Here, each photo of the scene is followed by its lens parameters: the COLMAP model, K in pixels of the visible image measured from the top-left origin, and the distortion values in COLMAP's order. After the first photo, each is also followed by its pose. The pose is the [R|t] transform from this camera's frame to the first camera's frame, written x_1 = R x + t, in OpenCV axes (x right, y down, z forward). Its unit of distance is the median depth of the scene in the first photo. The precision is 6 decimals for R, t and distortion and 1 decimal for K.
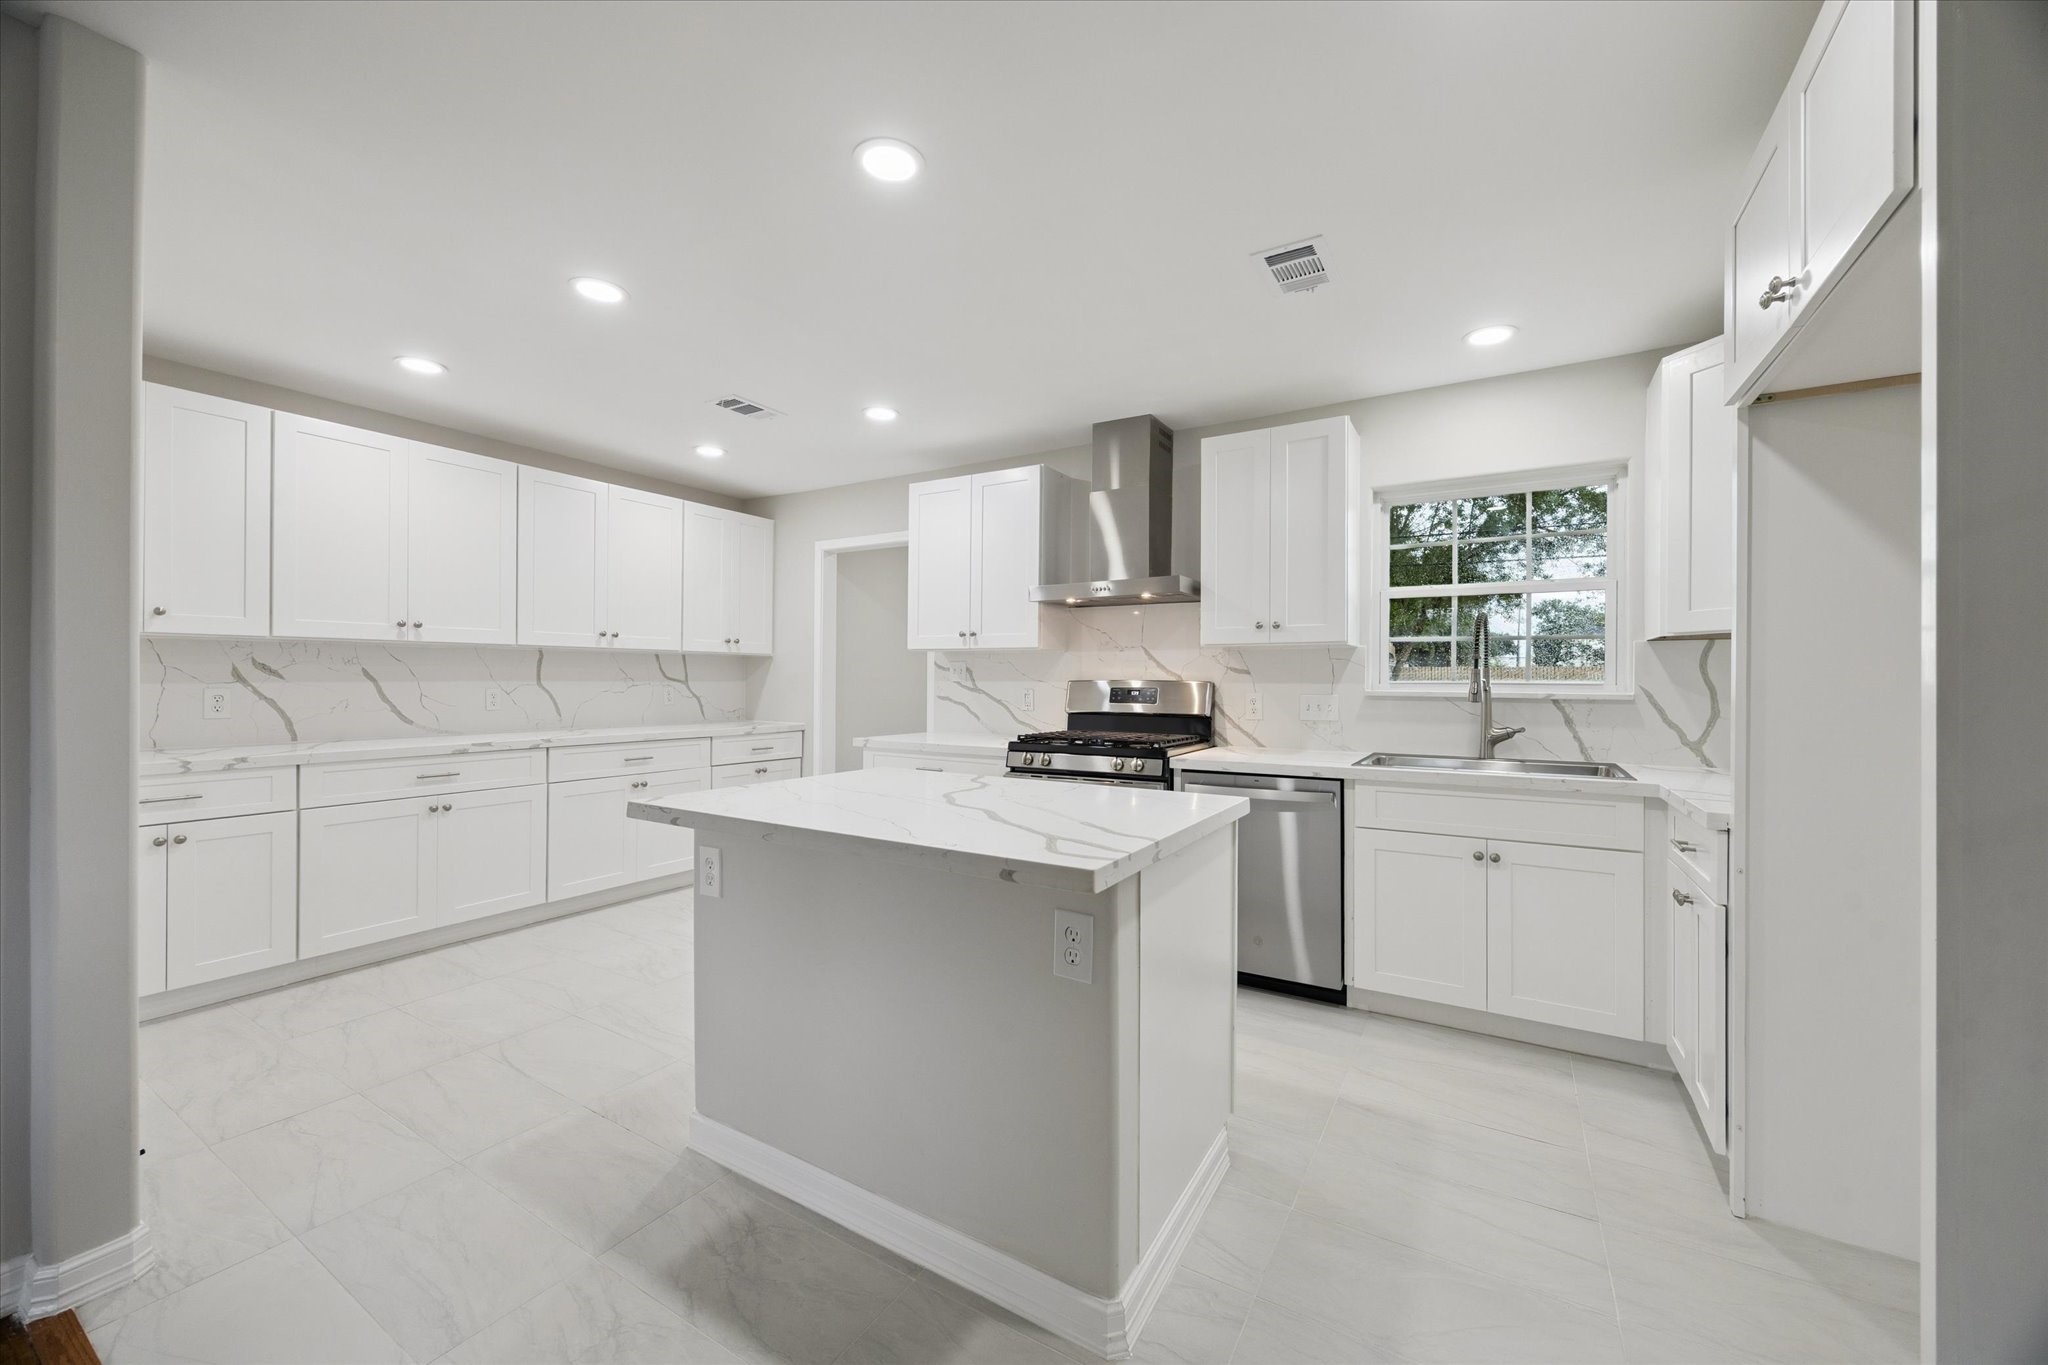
lens RADIAL K [[796.1, 0, 1022.9], [0, 796.1, 674.2], [0, 0, 1]] dist [-0.000442, -0.000026]
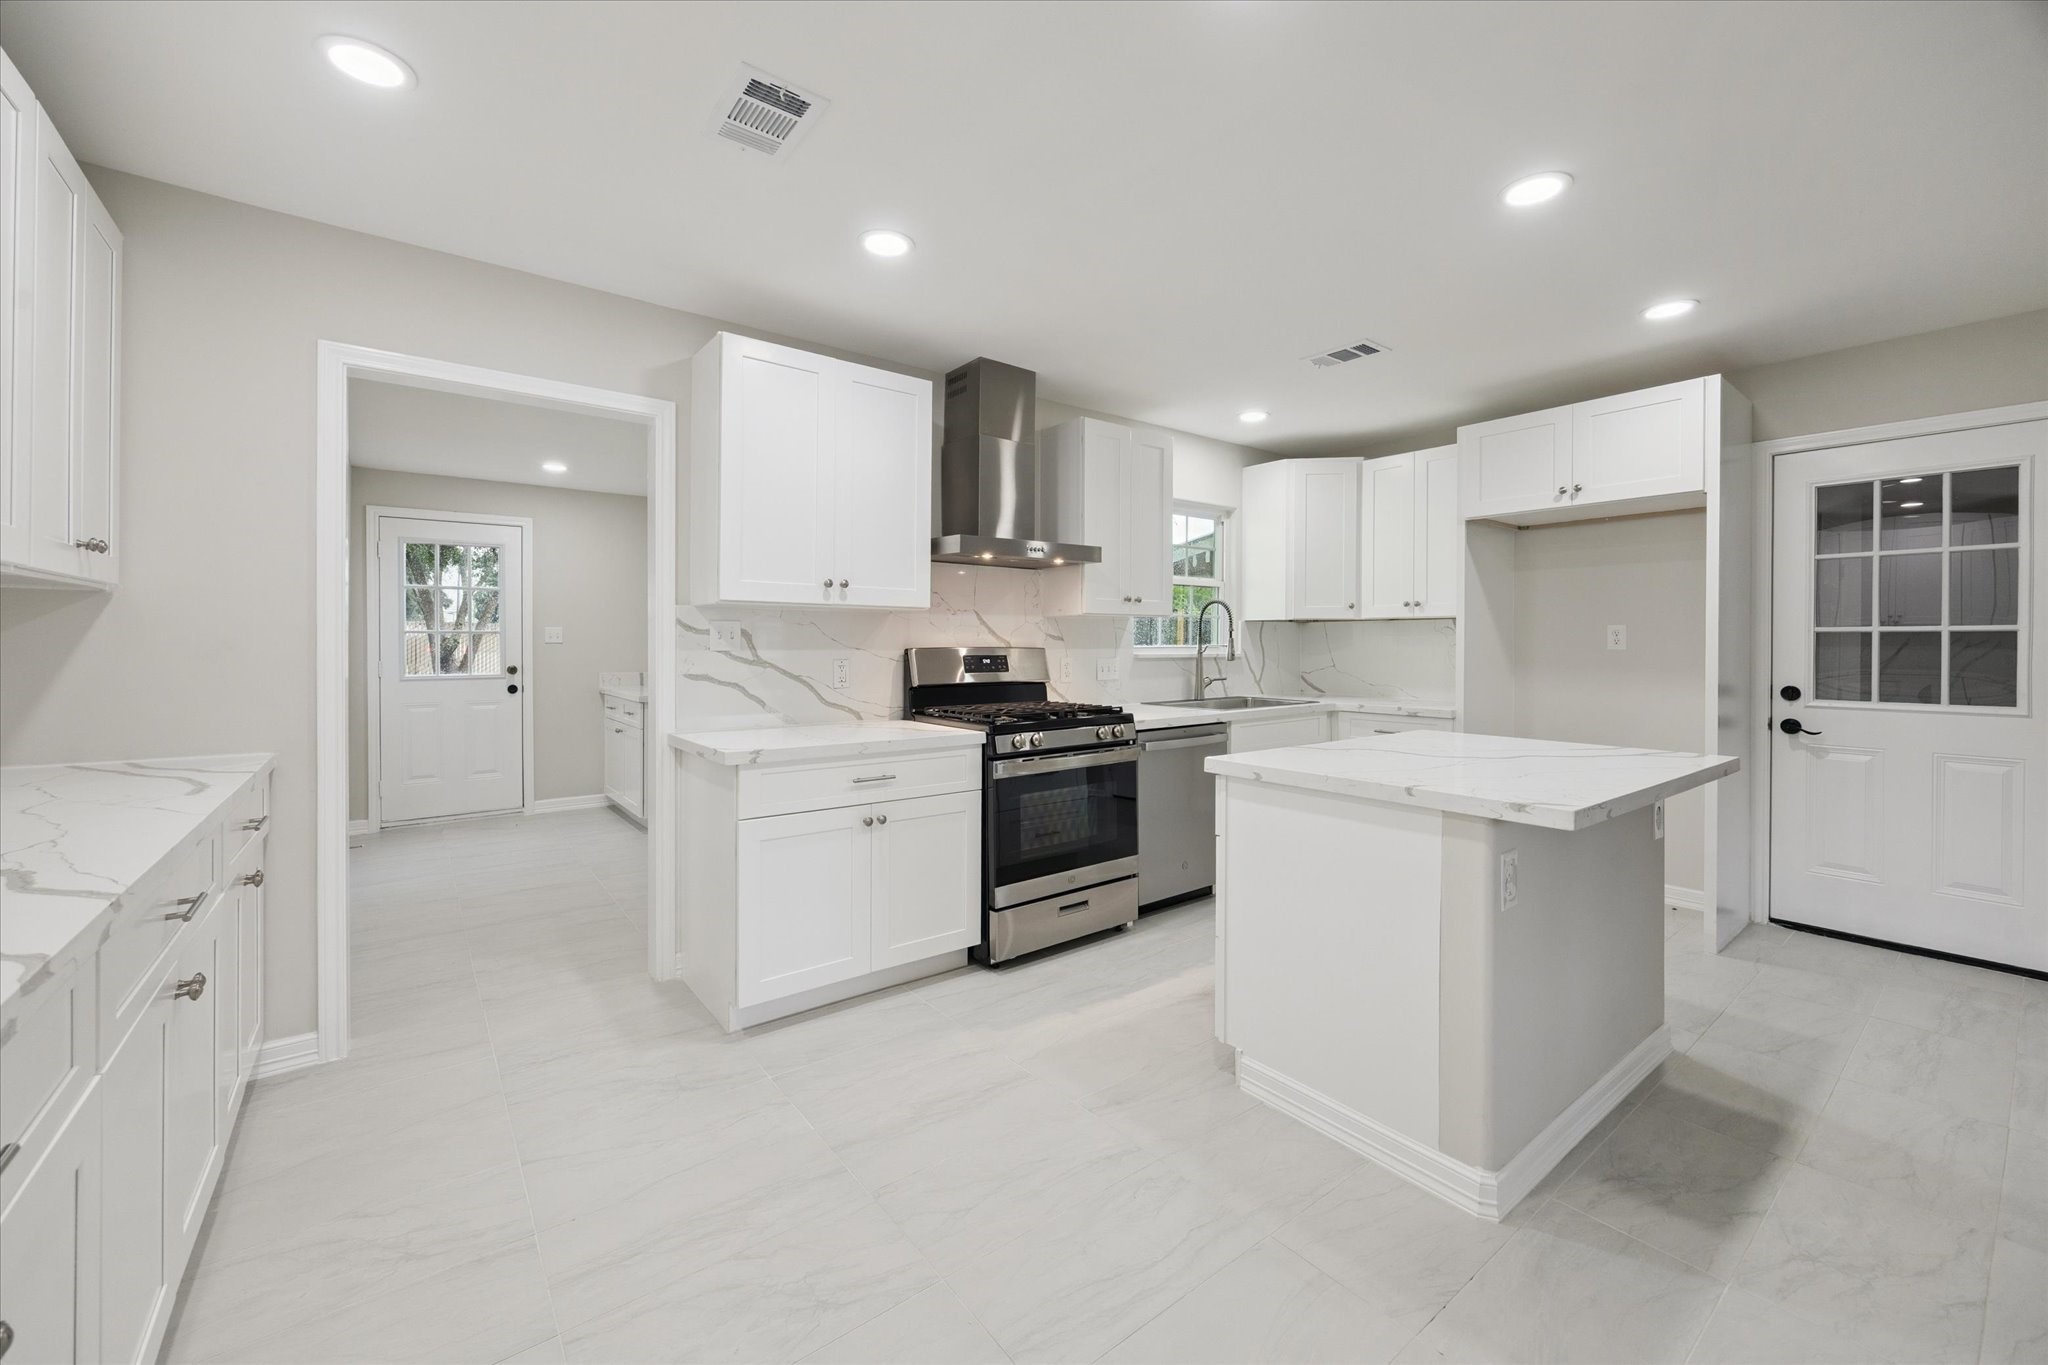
lens RADIAL K [[813.4, 0, 1023.3], [0, 813.4, 657.8], [0, 0, 1]] dist [-0.000626, -0.005886]
pose [[0.352226, -0.018342, 0.935735, -0.720394], [-0.001972, 0.999791, 0.020340, 0.000952], [-0.935913, -0.009010, 0.352116, 0.620769]]
